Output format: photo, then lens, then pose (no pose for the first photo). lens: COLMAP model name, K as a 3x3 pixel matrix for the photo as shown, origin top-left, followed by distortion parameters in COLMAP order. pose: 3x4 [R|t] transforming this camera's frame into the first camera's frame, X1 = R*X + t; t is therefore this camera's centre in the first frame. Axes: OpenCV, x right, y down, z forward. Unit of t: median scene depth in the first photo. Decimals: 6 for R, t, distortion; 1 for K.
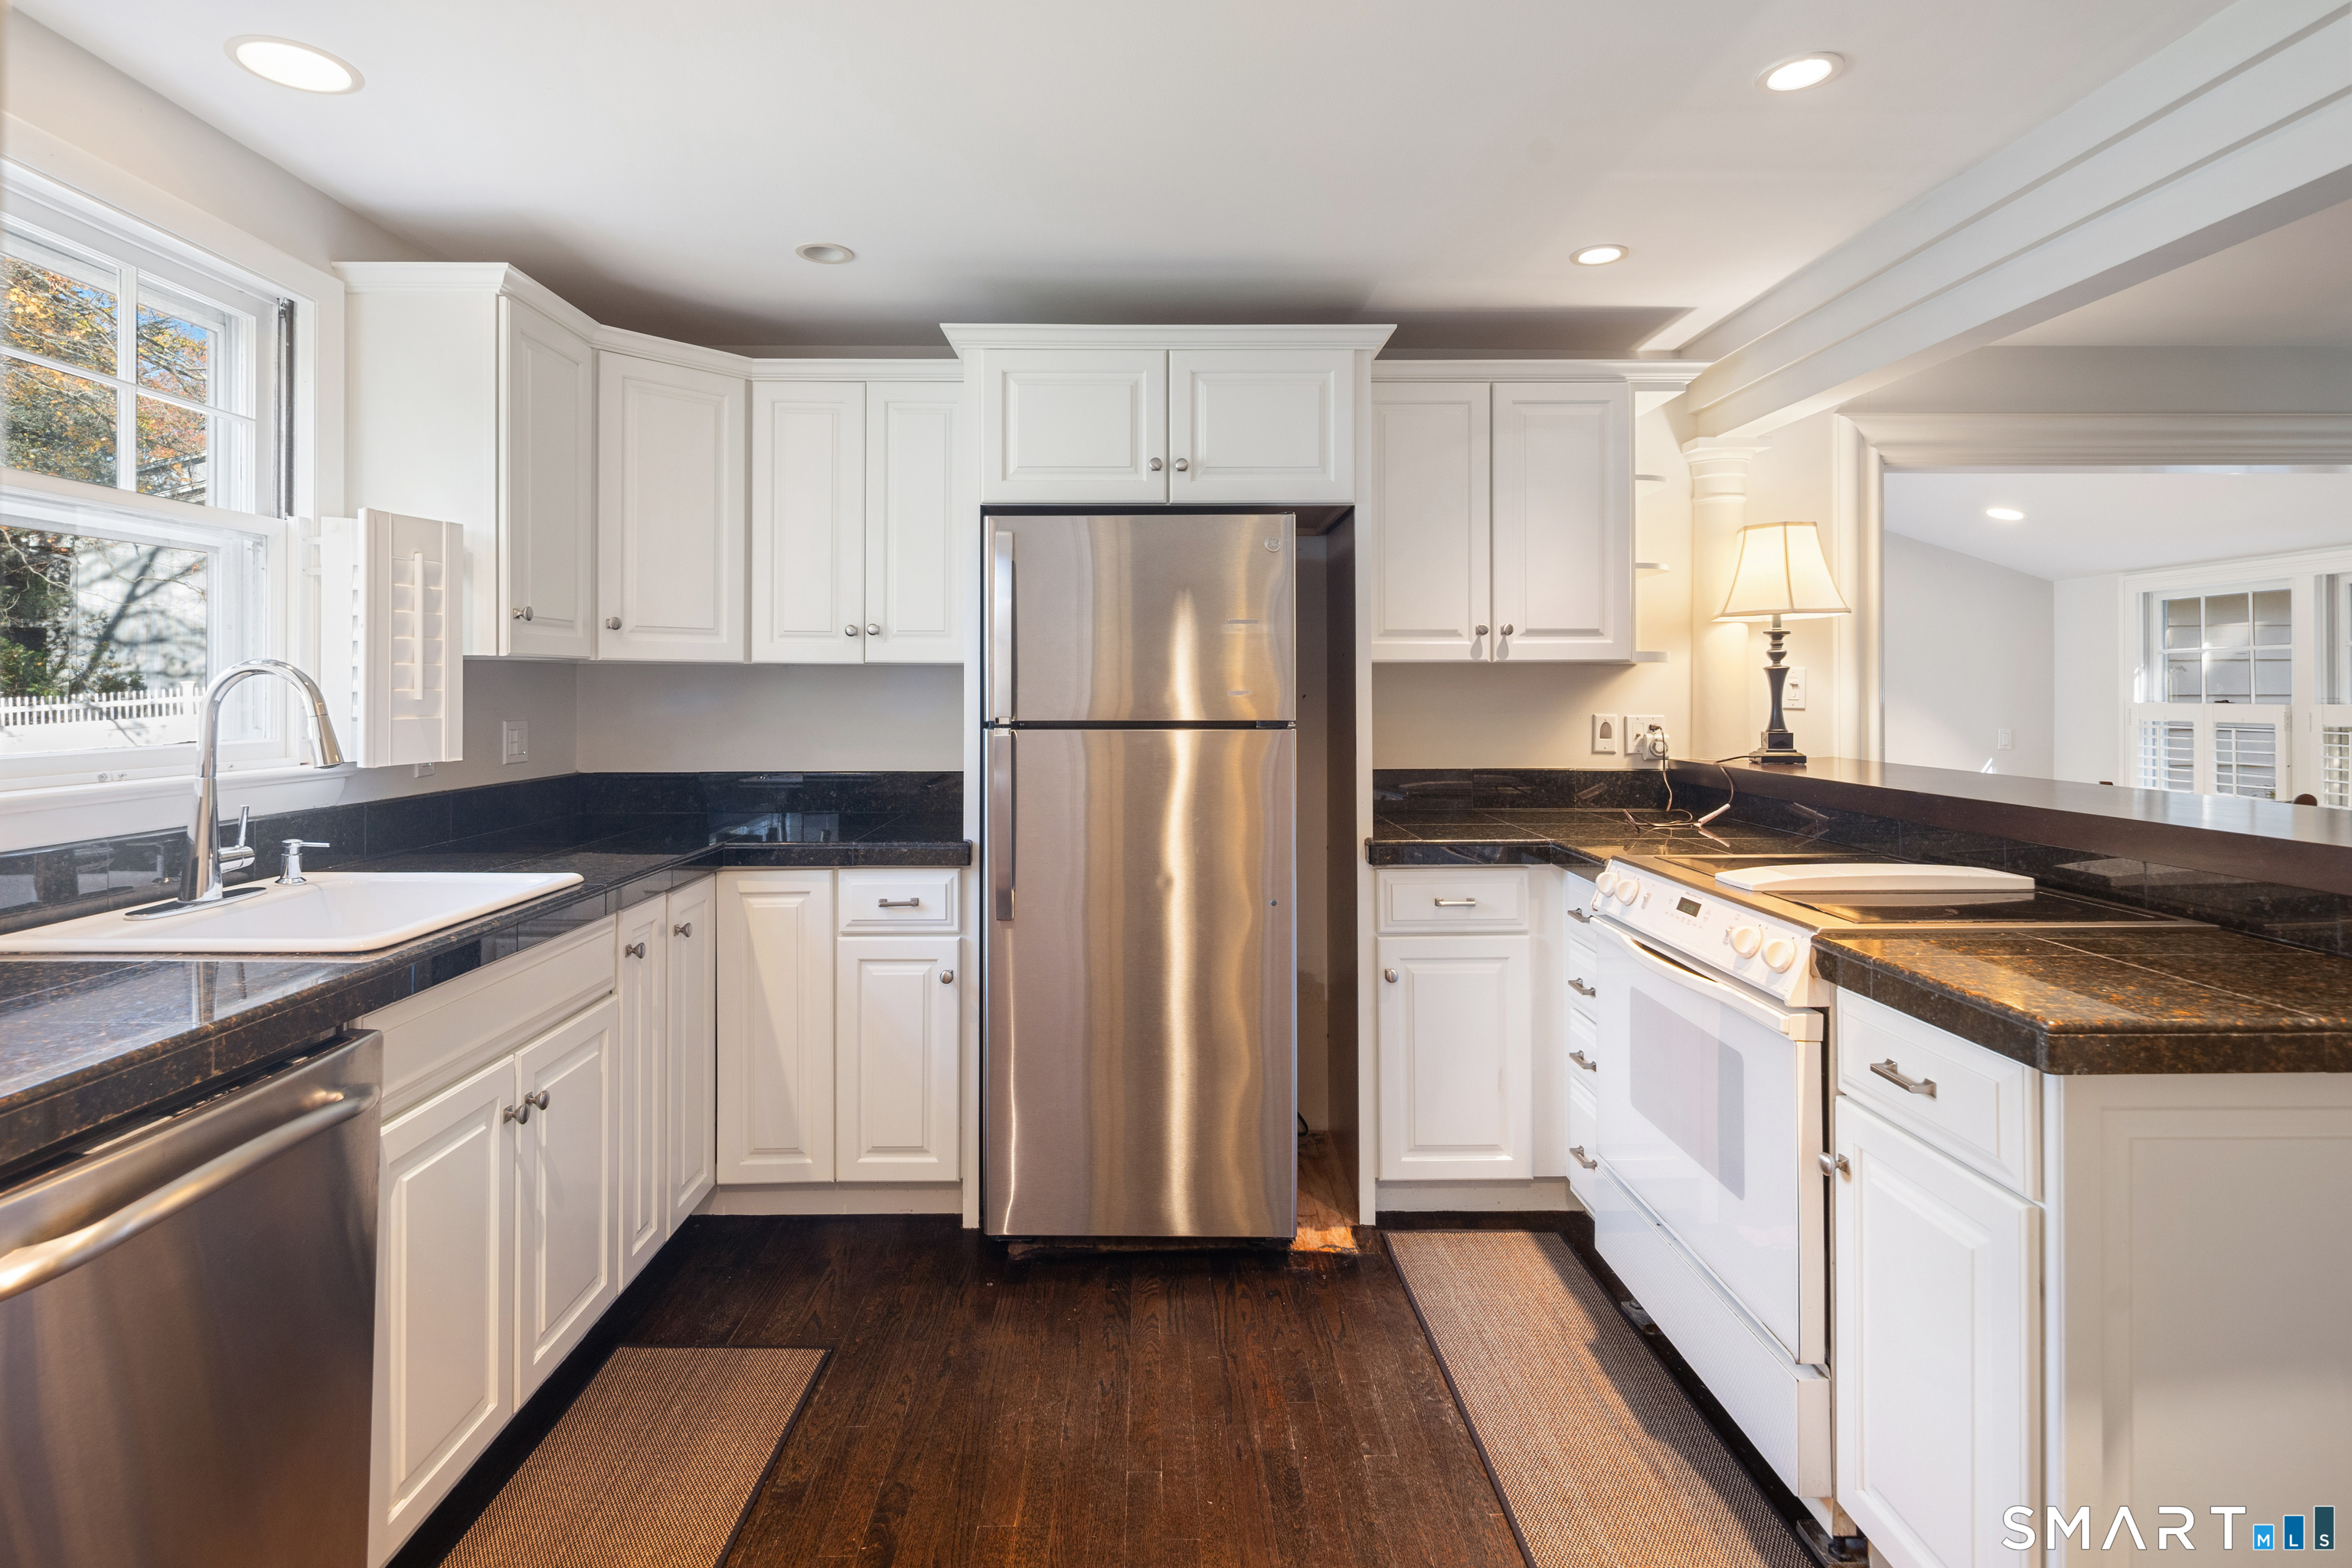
lens RADIAL K [[1175.2, 0, 1130.6], [0, 1175.2, 679.5], [0, 0, 1]] dist [-0.001875, -0.000622]
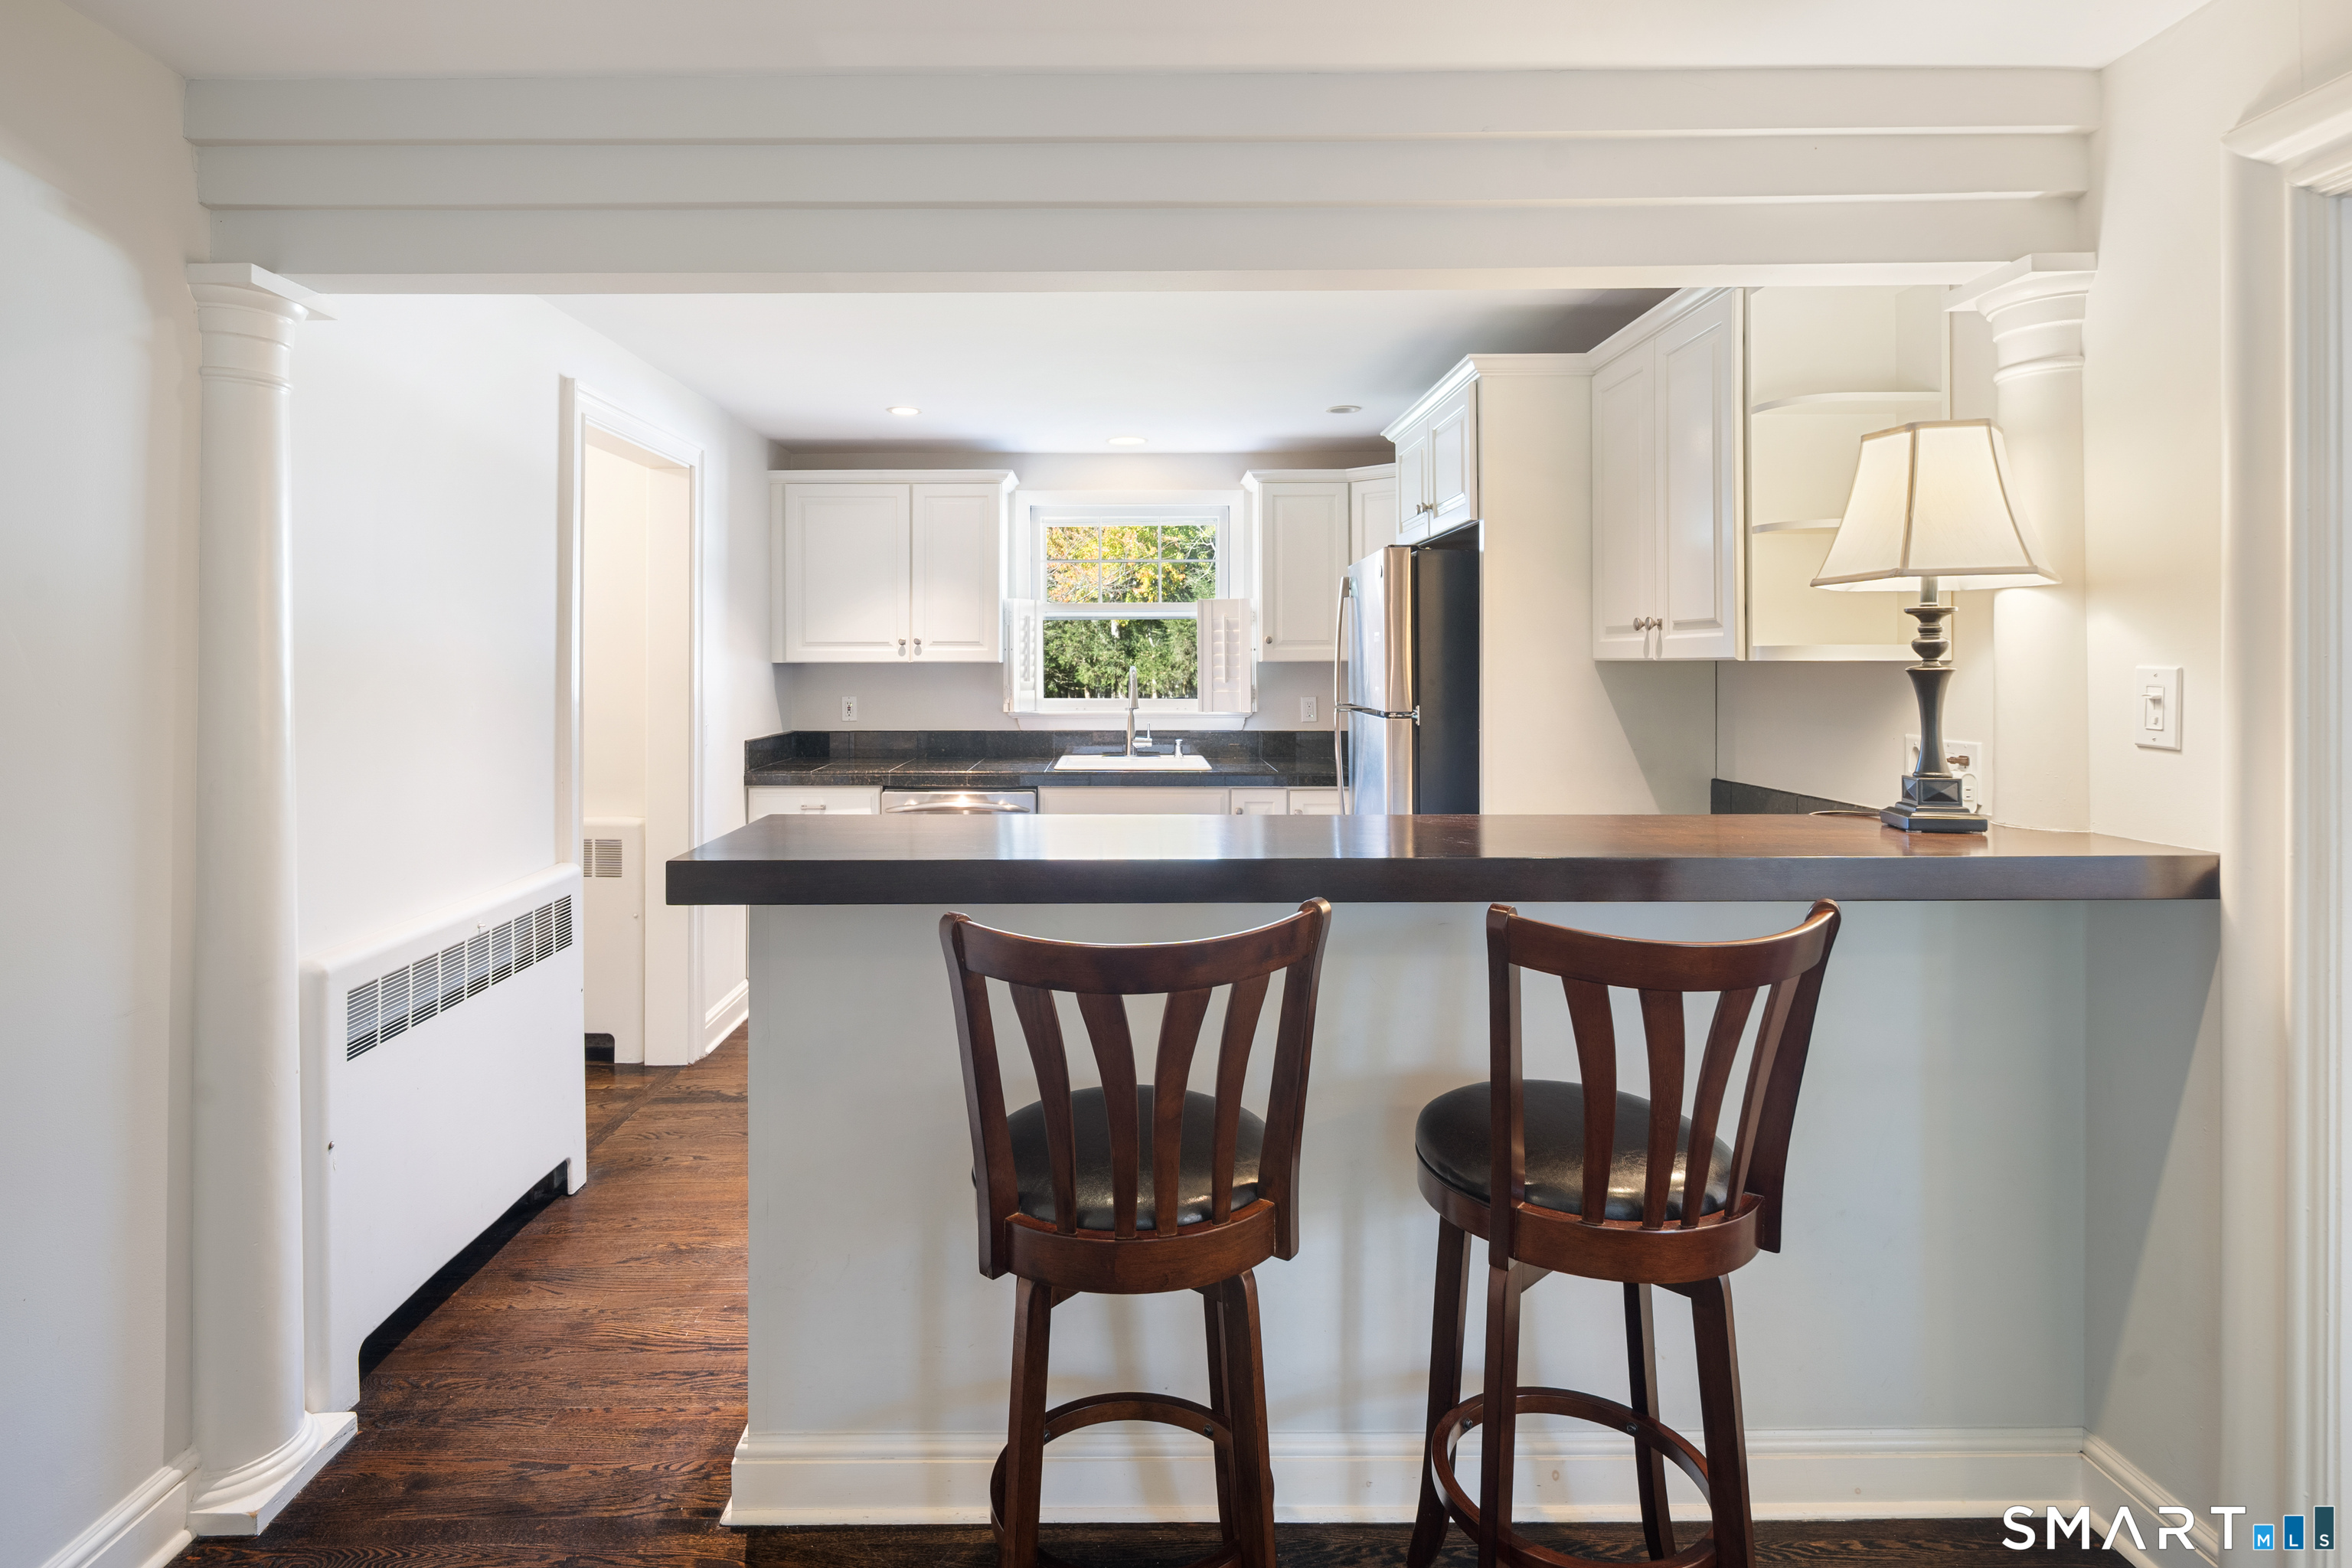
lens RADIAL K [[1188.4, 0, 1158.4], [0, 1188.4, 666.5], [0, 0, 1]] dist [-0.000180, -0.001160]
pose [[0.023032, 0.005246, -0.999721, 1.303464], [0.012491, 0.999907, 0.005535, -0.022367], [0.999657, -0.012614, 0.022964, 0.675297]]
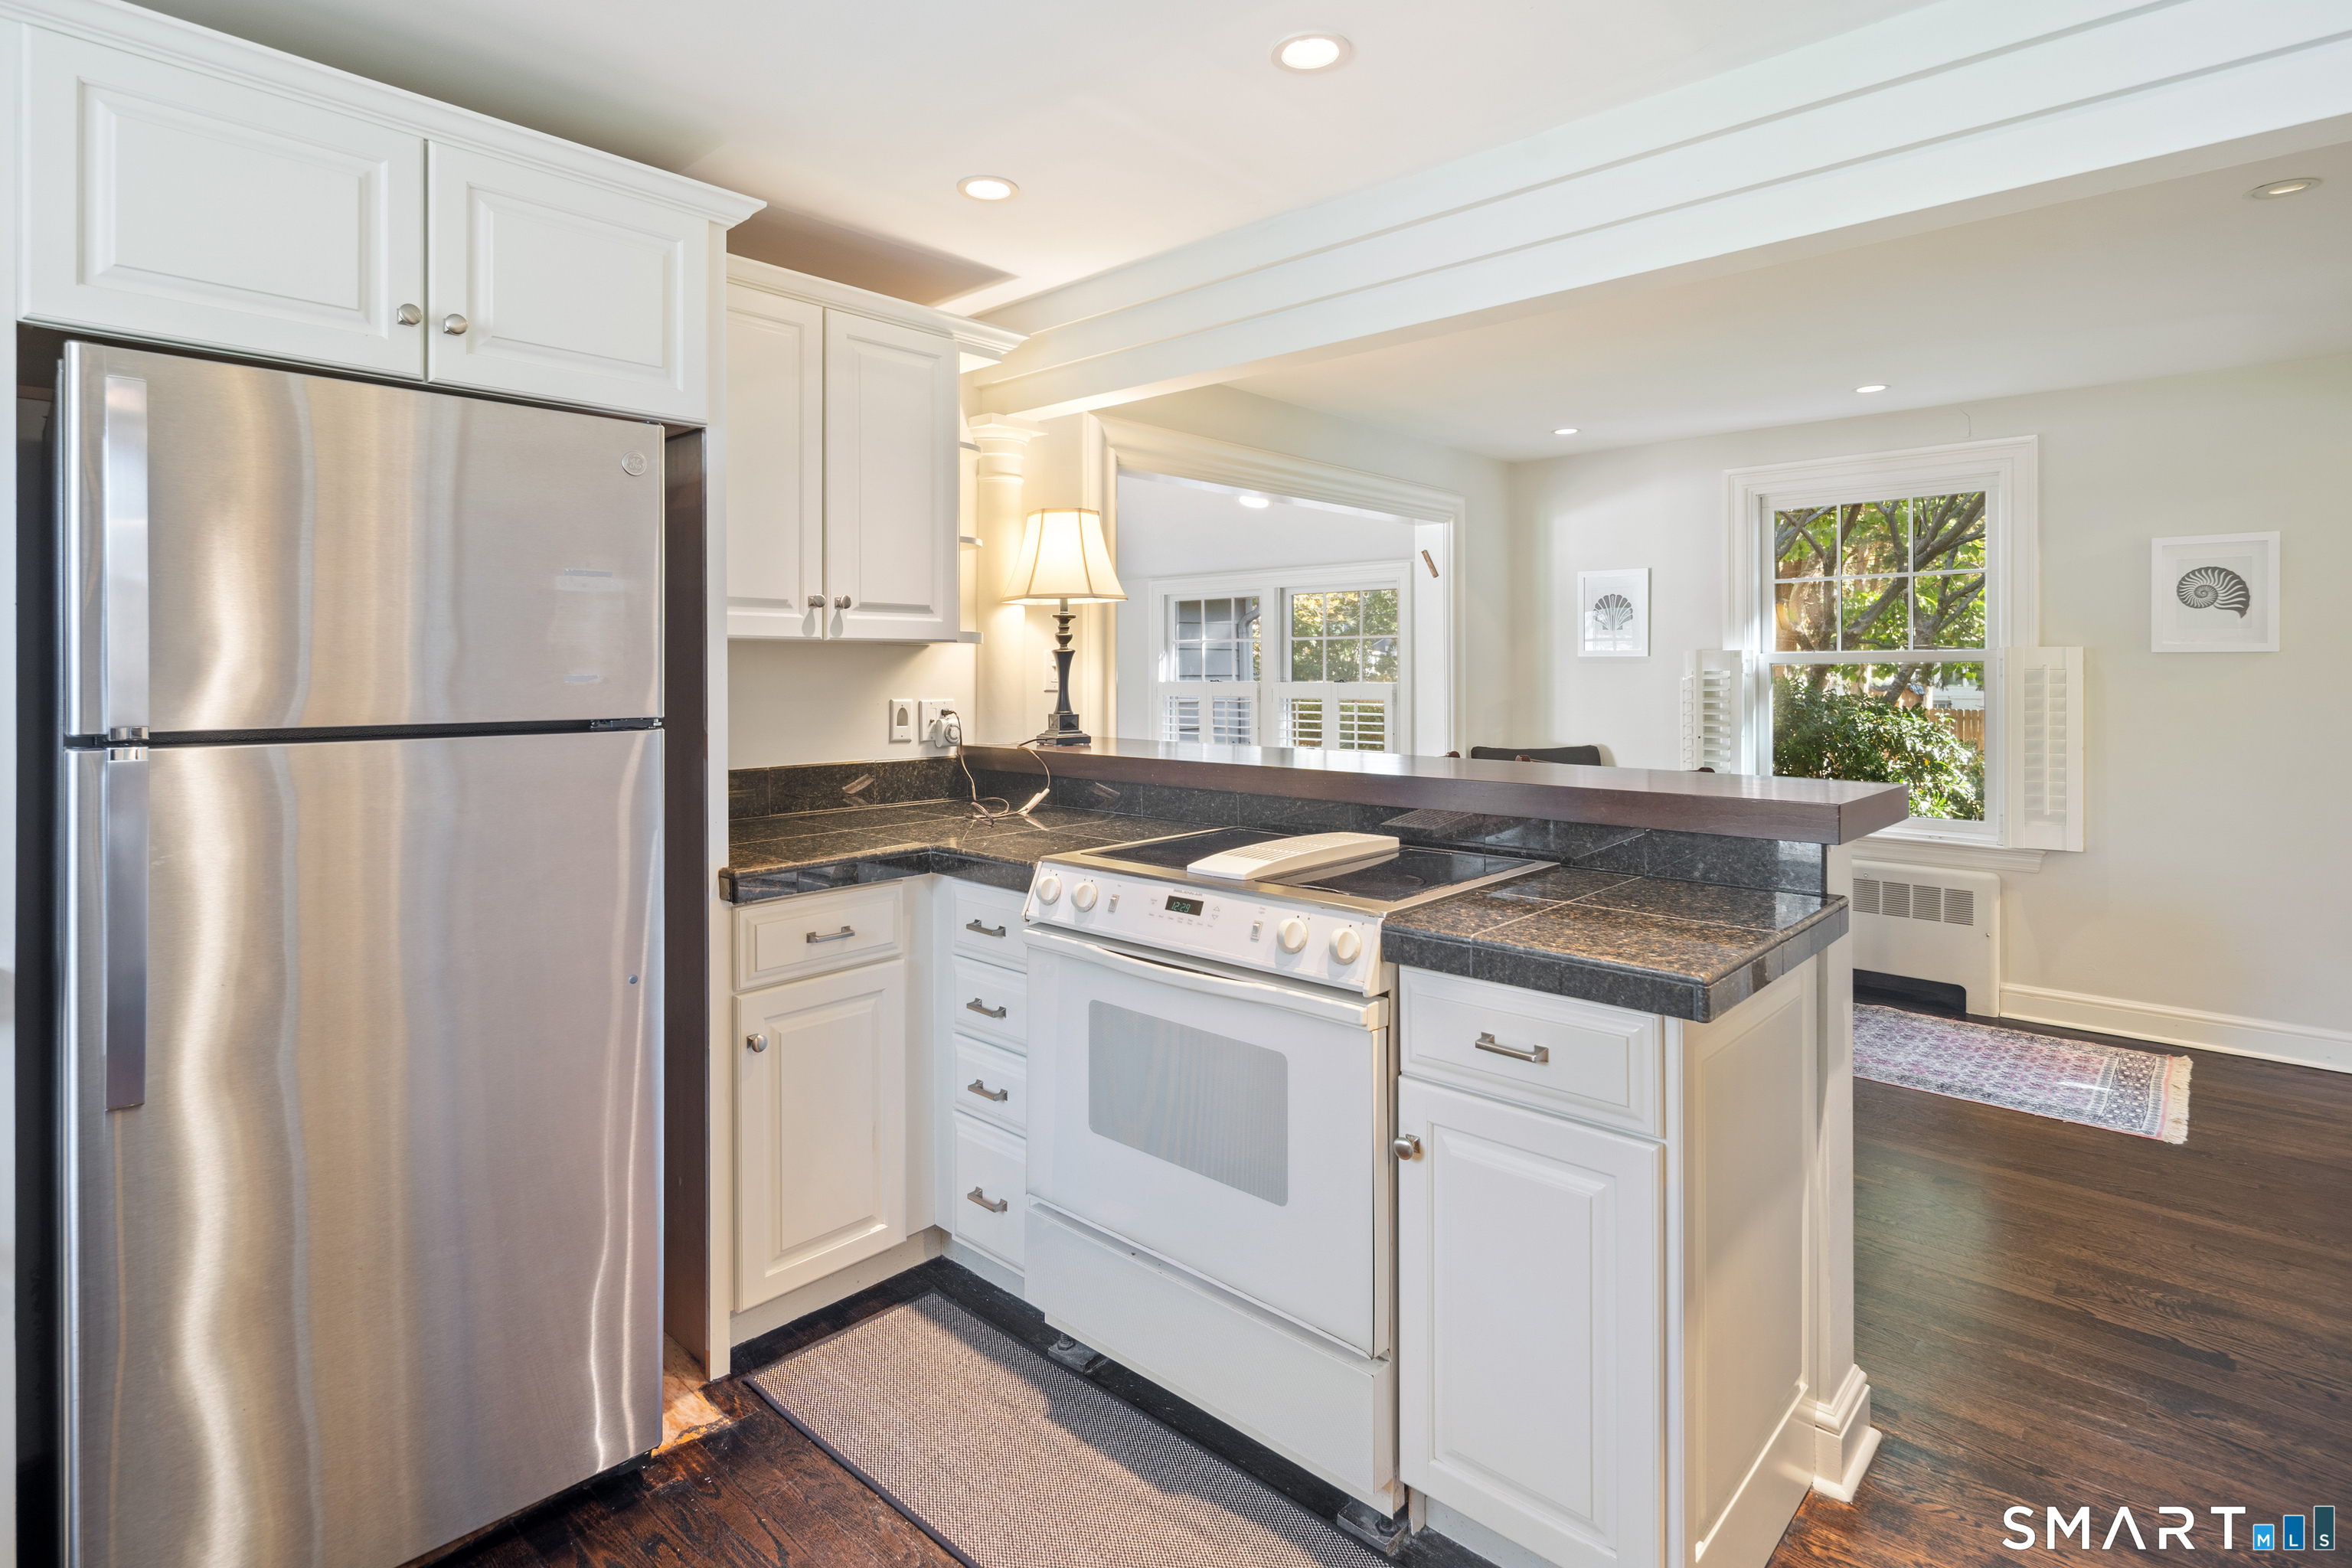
lens RADIAL K [[1188.4, 0, 1158.4], [0, 1188.4, 666.5], [0, 0, 1]] dist [-0.000180, -0.001160]
pose [[0.681013, 0.002787, 0.732266, -0.168954], [-0.006635, 0.999975, 0.002364, 0.000680], [-0.732241, -0.006468, 0.681014, 0.270640]]
